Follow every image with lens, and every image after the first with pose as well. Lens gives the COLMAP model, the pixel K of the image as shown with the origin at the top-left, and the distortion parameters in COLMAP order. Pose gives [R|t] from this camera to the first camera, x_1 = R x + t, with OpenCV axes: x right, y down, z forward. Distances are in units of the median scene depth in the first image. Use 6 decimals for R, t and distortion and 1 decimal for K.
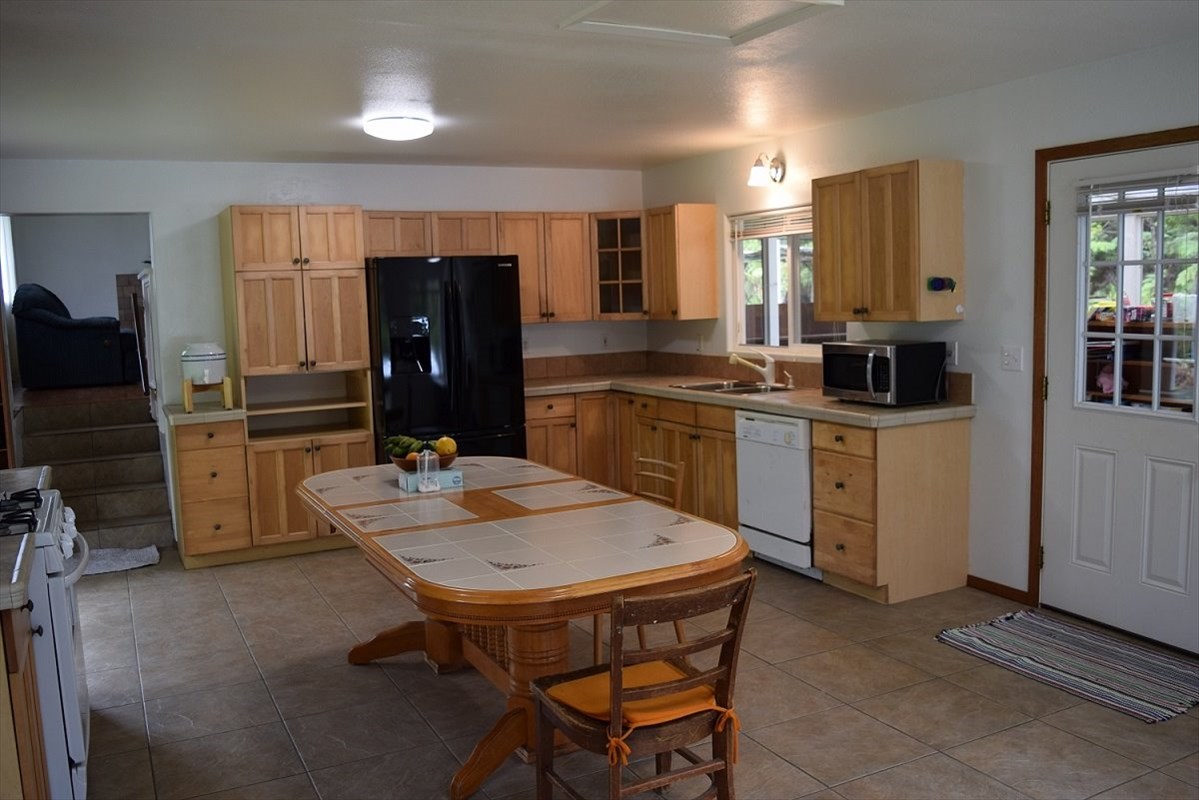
lens RADIAL K [[1009.0, 0, 599.5], [0, 1009.0, 400.0], [0, 0, 1]] dist [-0.091040, -0.008696]
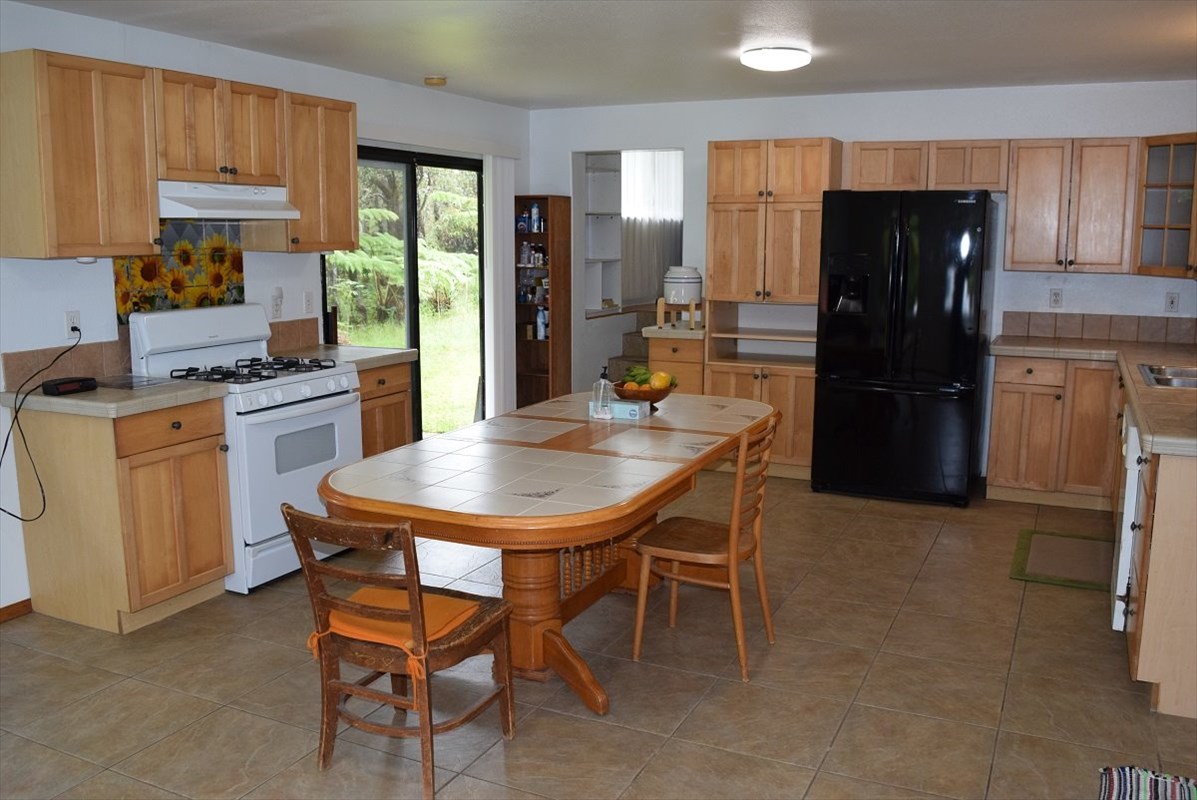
lens RADIAL K [[1007.4, 0, 598.5], [0, 1007.4, 400.0], [0, 0, 1]] dist [-0.091040, -0.008696]
pose [[0.602921, 0.161580, -0.781267, 0.429426], [-0.103507, 0.986841, 0.124218, -0.038931], [0.791058, 0.005973, 0.611712, 0.229673]]
